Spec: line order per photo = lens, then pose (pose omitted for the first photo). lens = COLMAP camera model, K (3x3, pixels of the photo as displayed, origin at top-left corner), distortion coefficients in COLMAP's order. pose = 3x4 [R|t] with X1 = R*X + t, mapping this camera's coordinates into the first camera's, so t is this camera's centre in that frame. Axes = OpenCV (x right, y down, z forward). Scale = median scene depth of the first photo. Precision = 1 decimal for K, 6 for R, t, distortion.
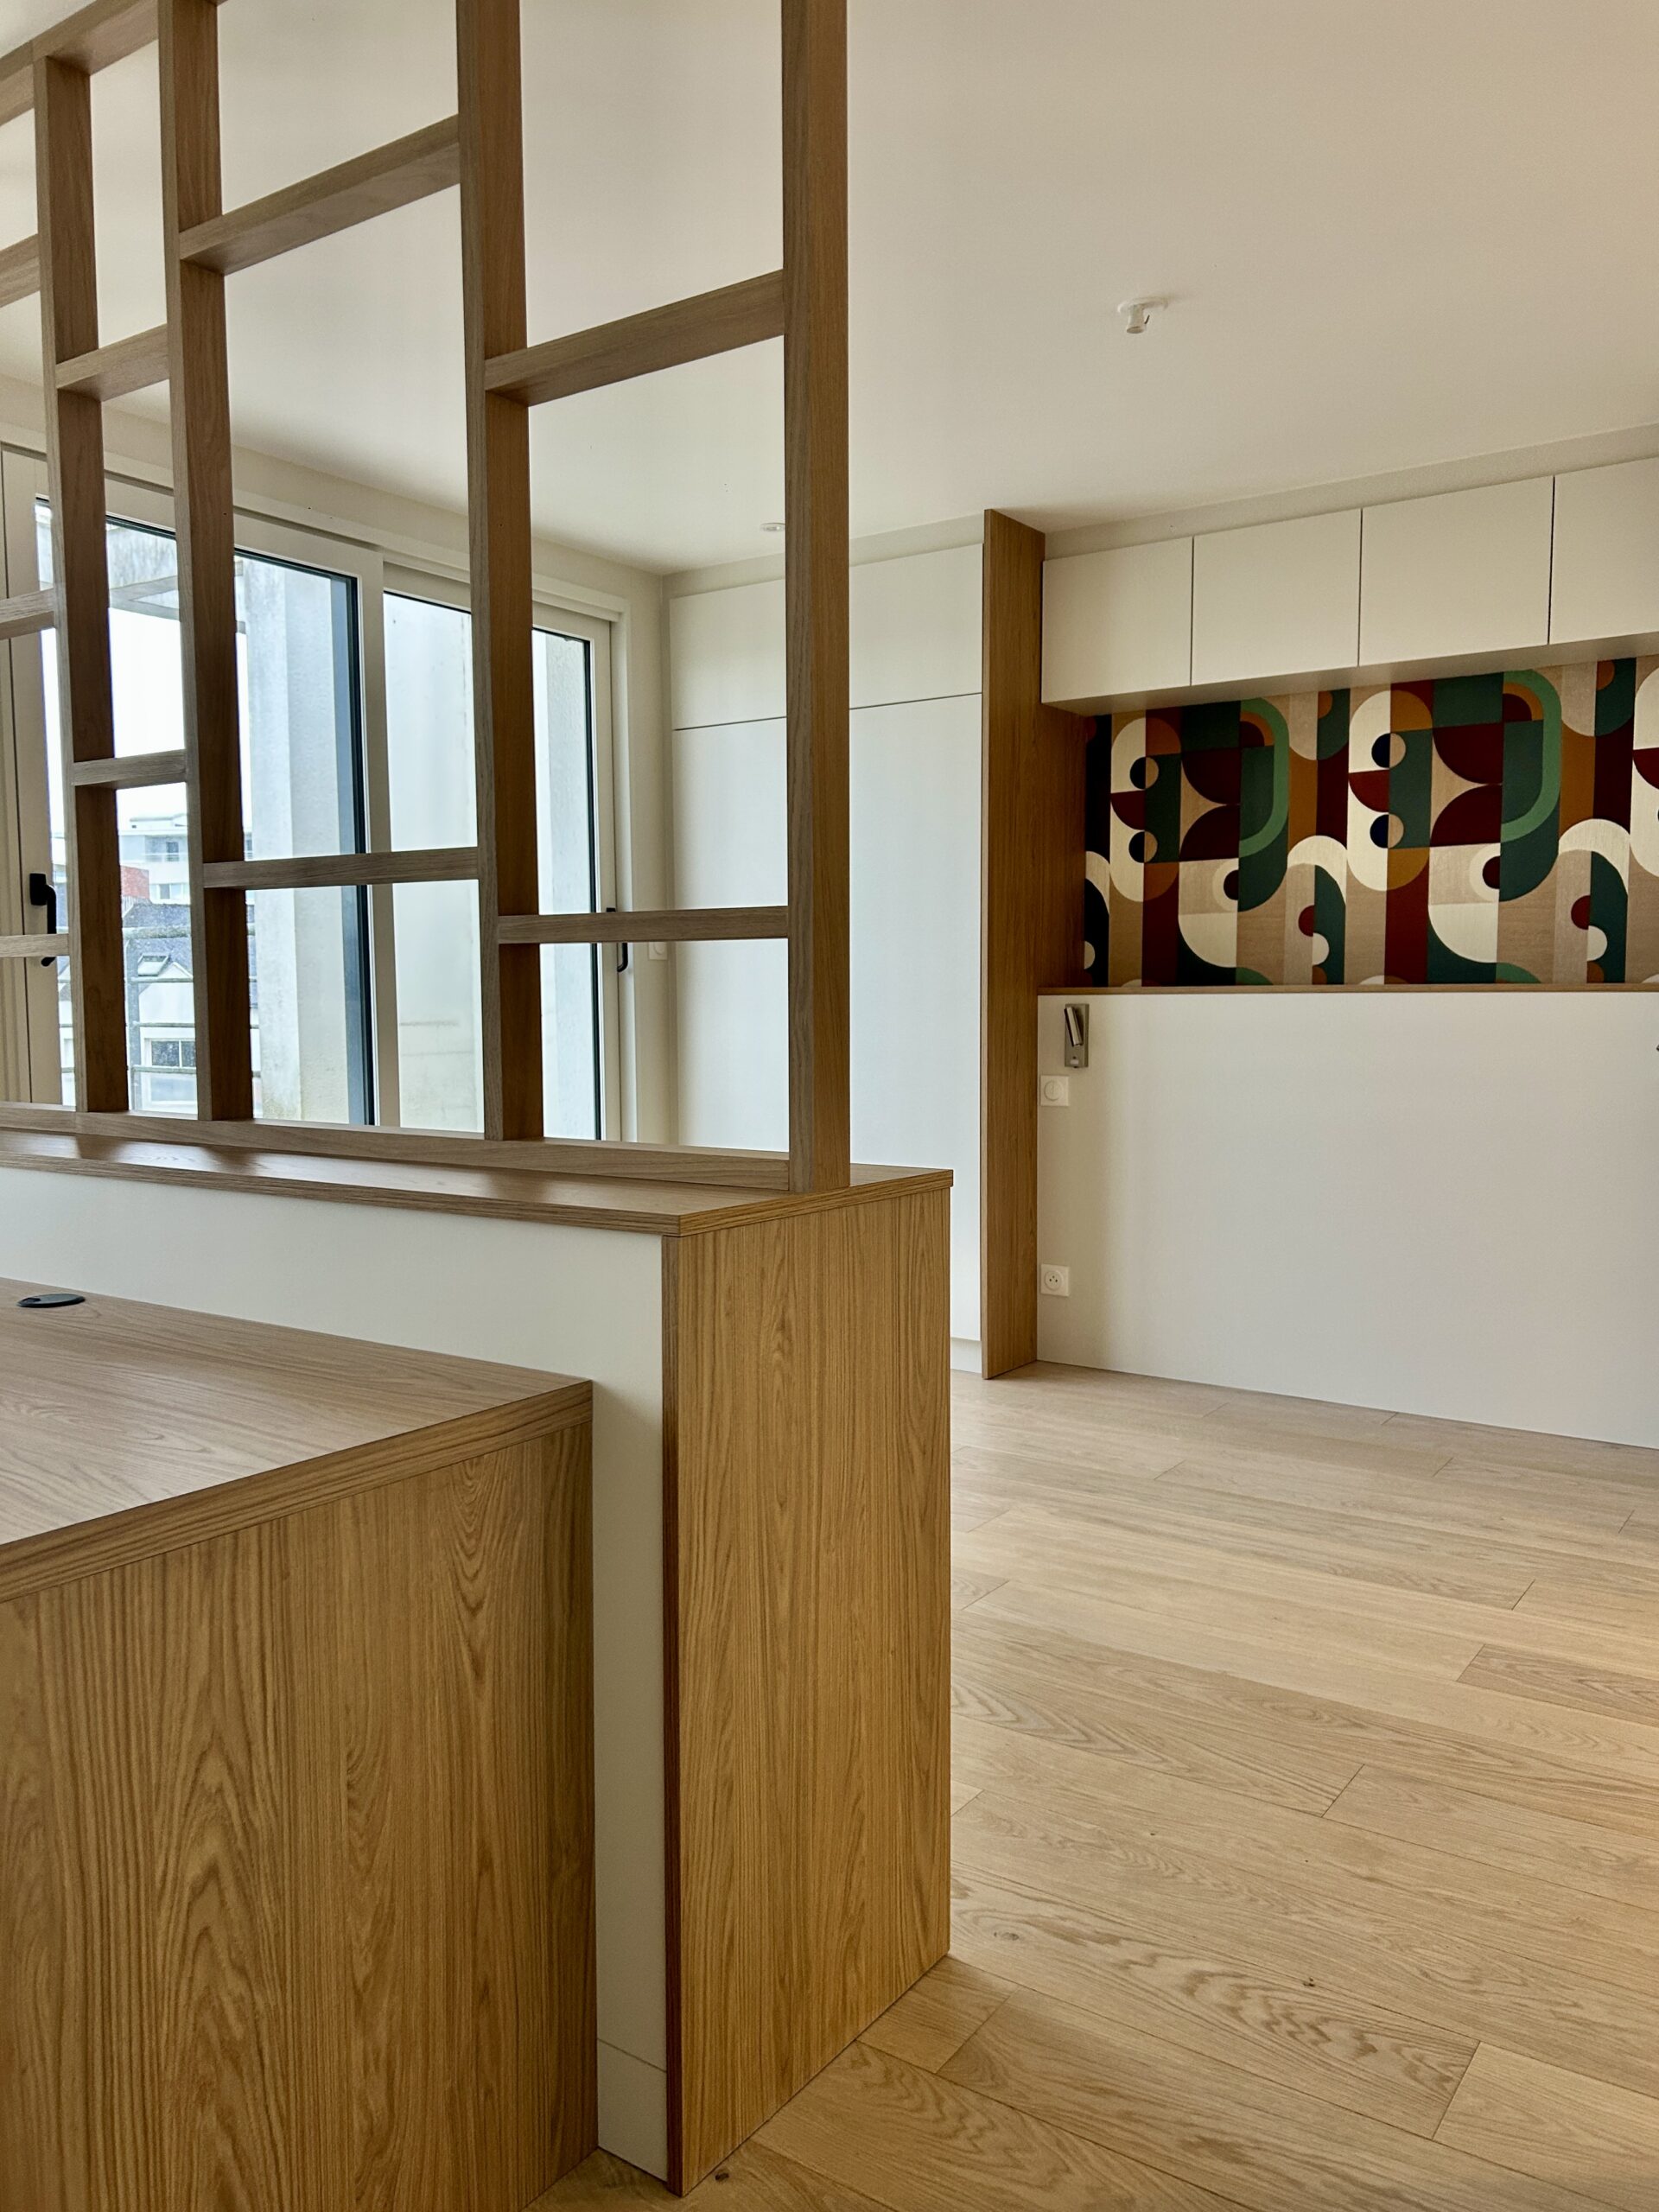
lens RADIAL K [[1664.8, 0, 810.7], [0, 1664.8, 1127.4], [0, 0, 1]] dist [0.042757, -0.076393]
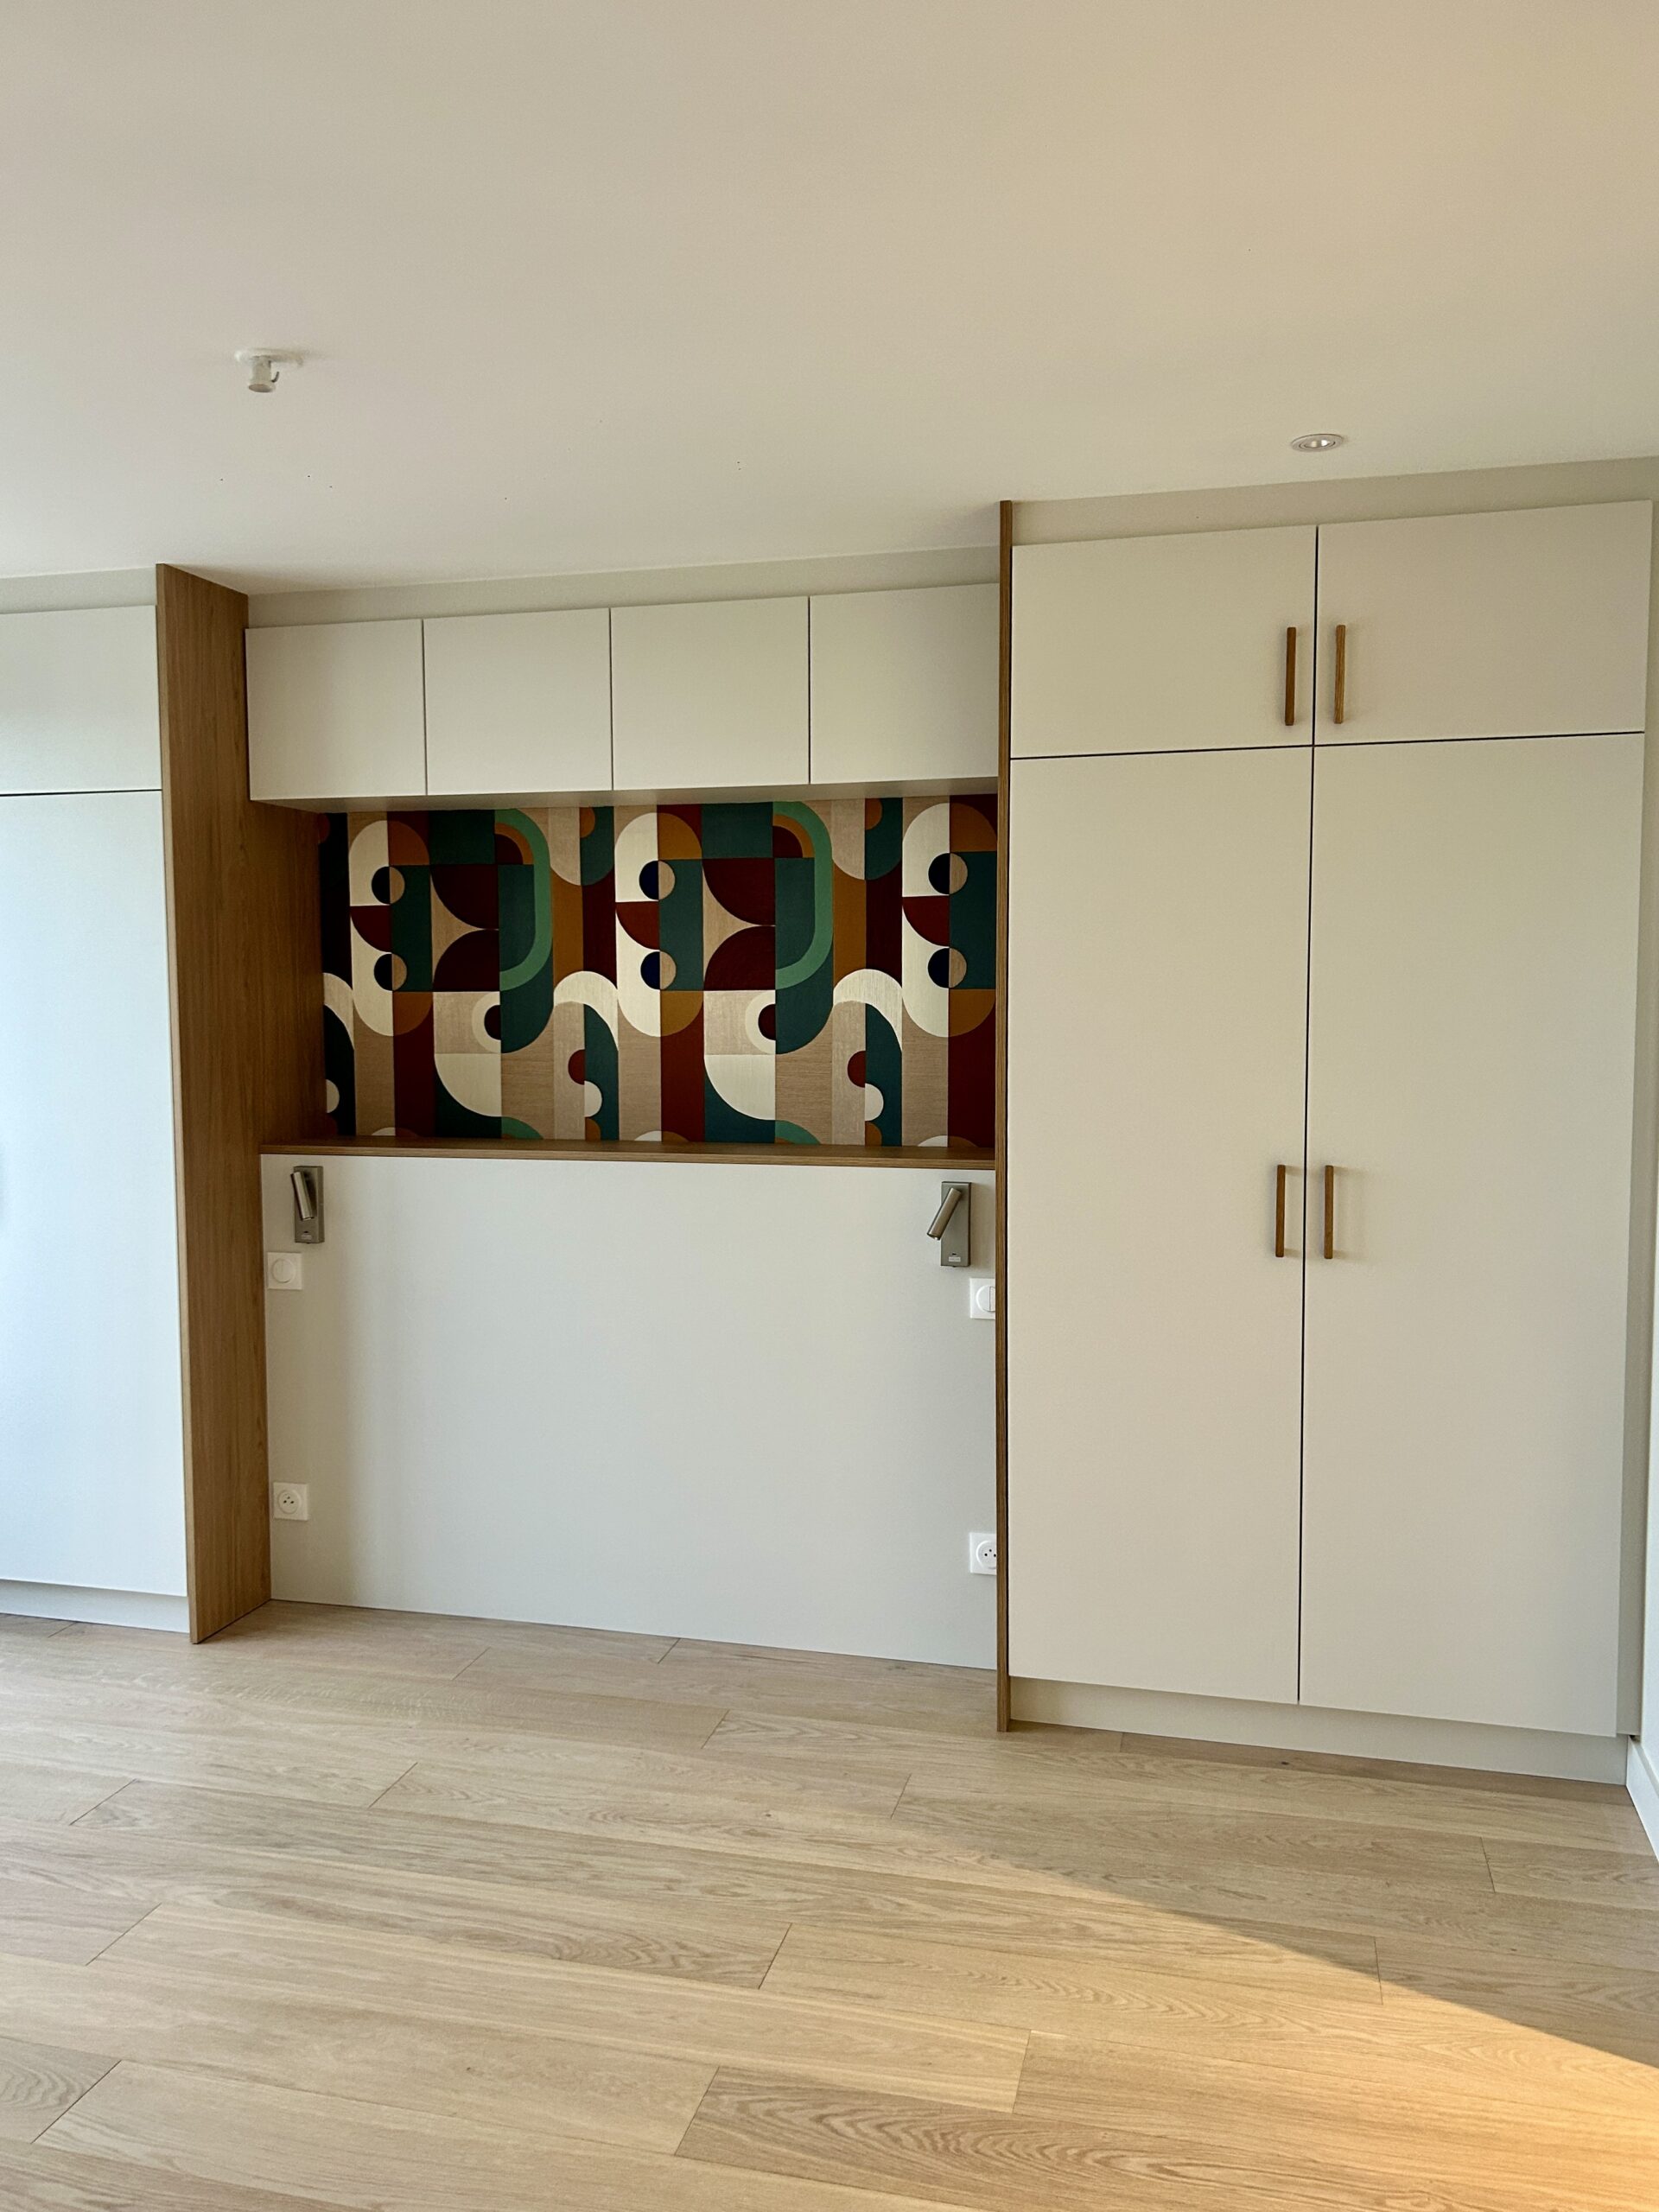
lens RADIAL K [[1720.0, 0, 826.0], [0, 1720.0, 1114.7], [0, 0, 1]] dist [0.050564, -0.055526]
pose [[0.934782, -0.020922, 0.354605, 0.104942], [0.026587, 0.999585, -0.011108, -0.090247], [-0.354225, 0.019811, 0.934950, 0.119453]]
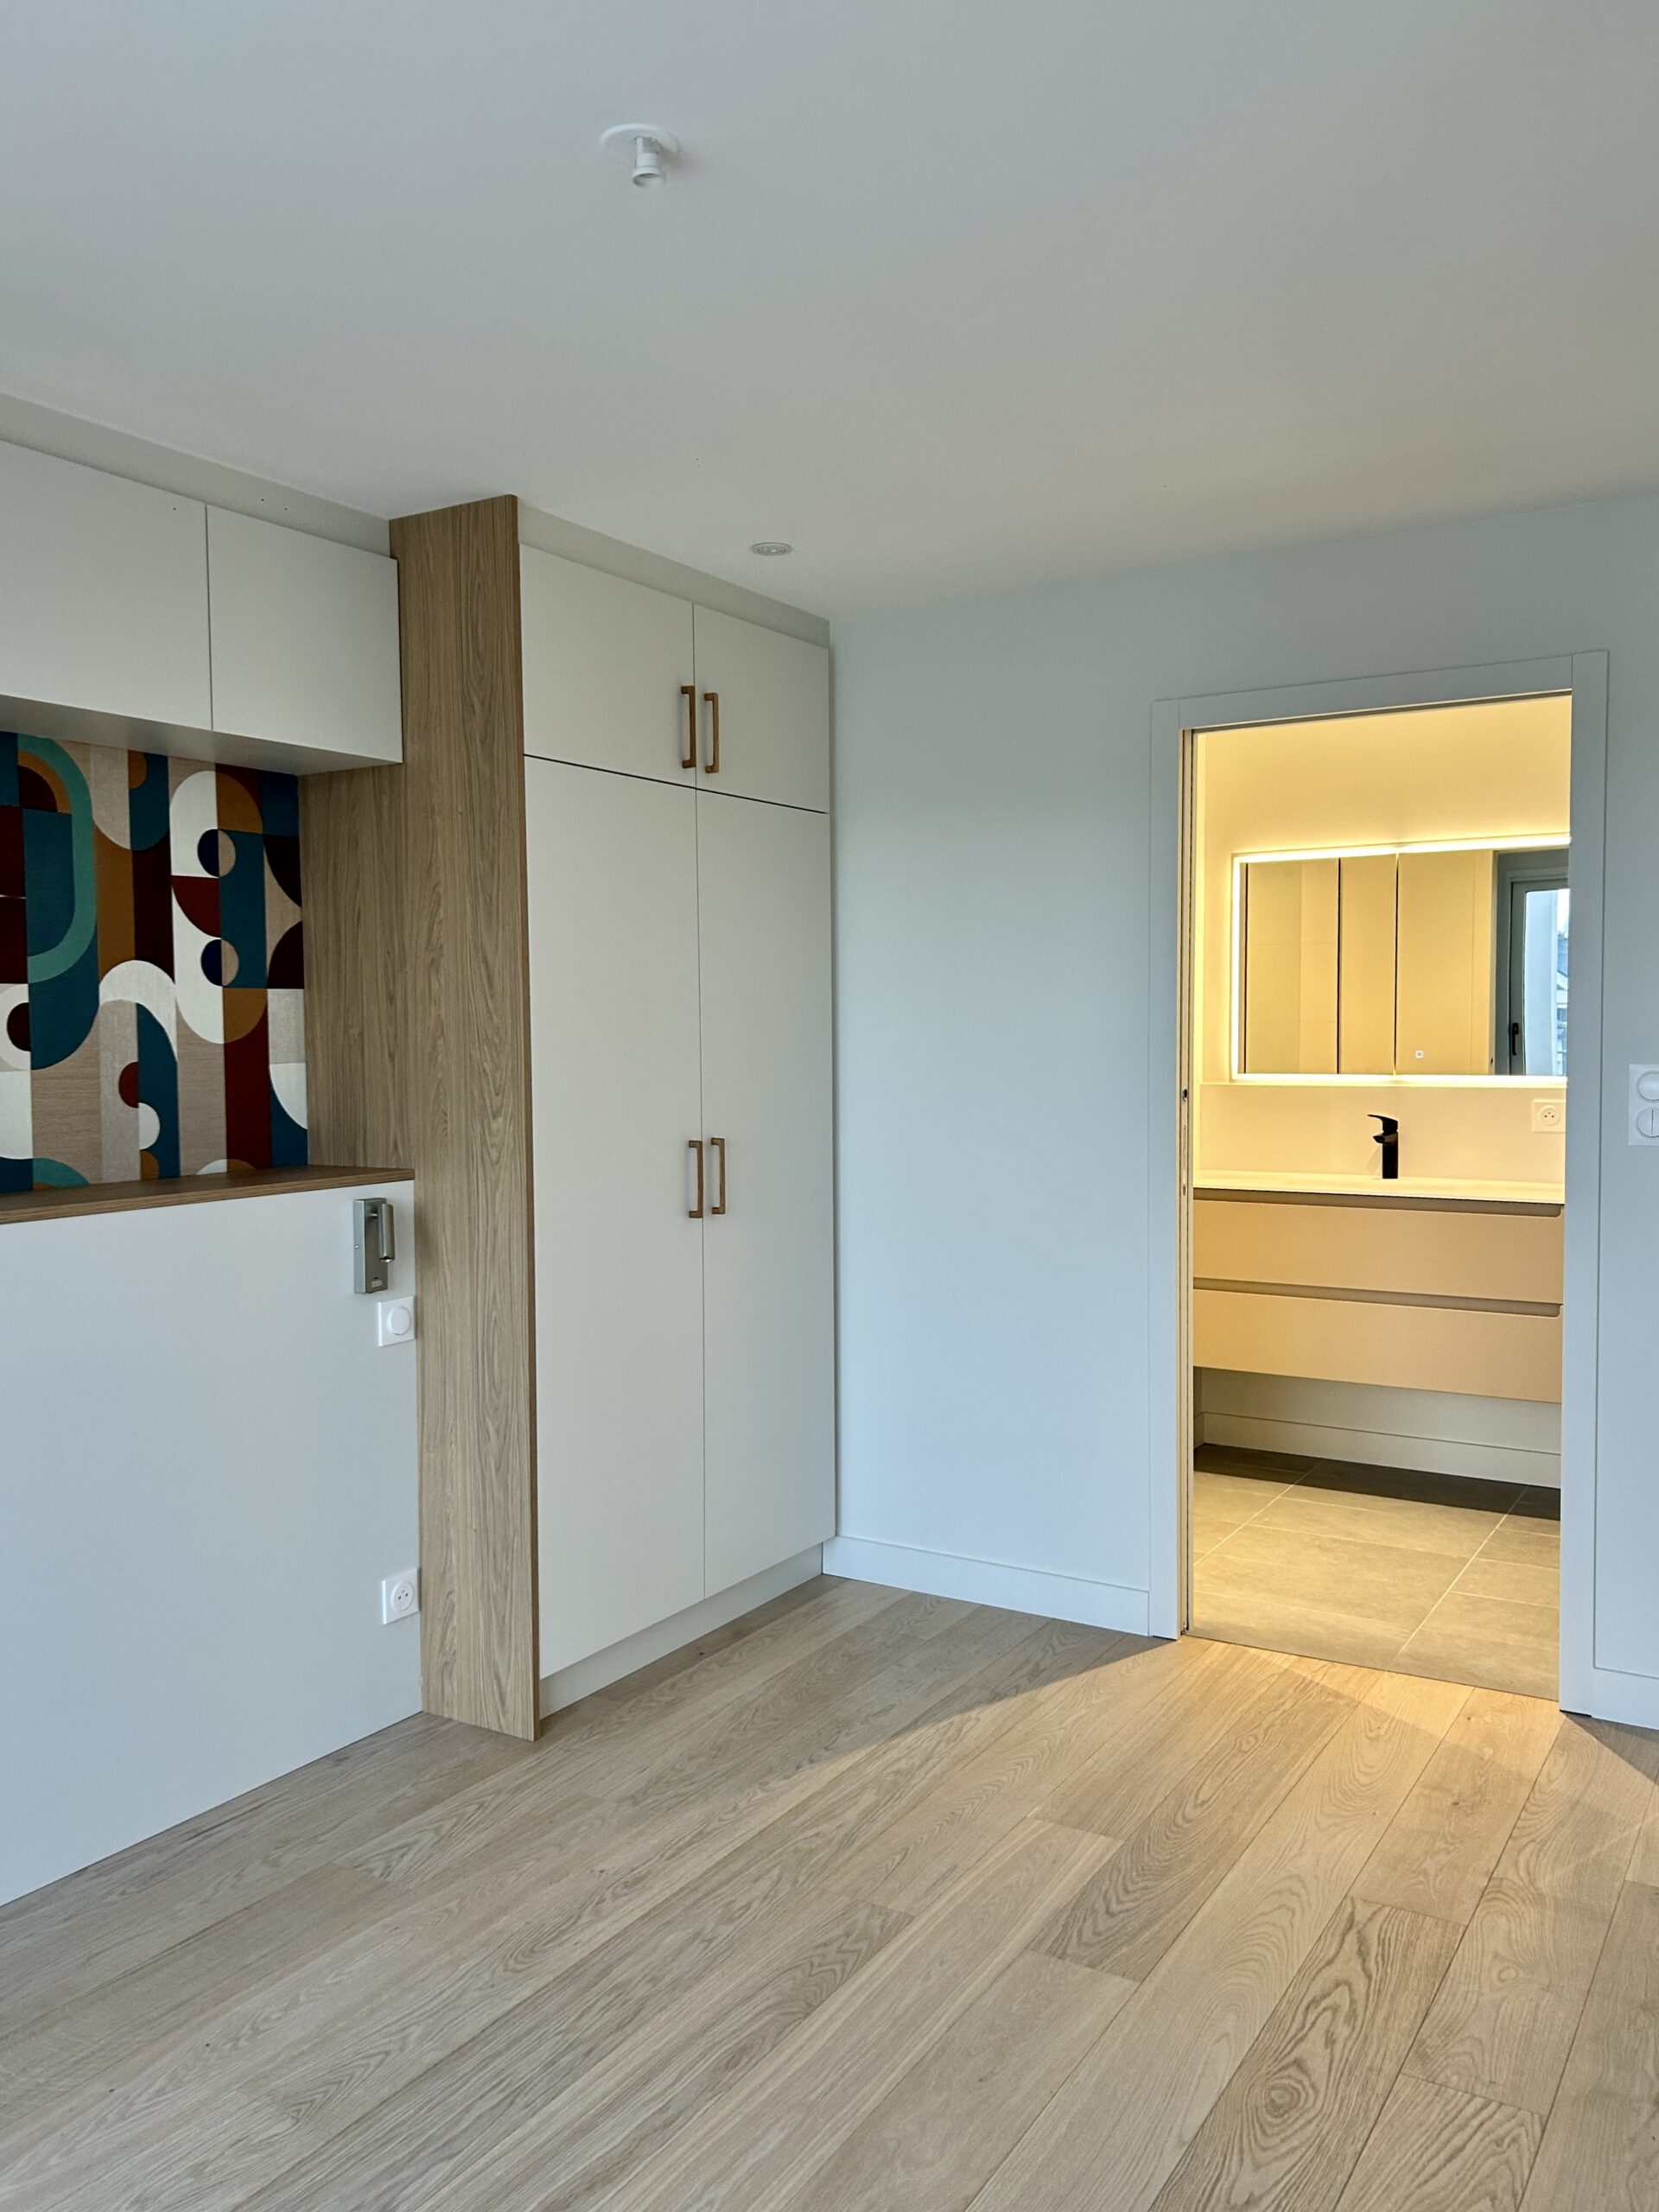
lens RADIAL K [[1751.3, 0, 831.3], [0, 1751.3, 1119.8], [0, 0, 1]] dist [0.053779, -0.055639]
pose [[-0.067377, -0.047906, 0.996577, -0.325086], [0.092091, 0.994284, 0.054022, -0.122512], [-0.993468, 0.095416, -0.062580, 0.718353]]
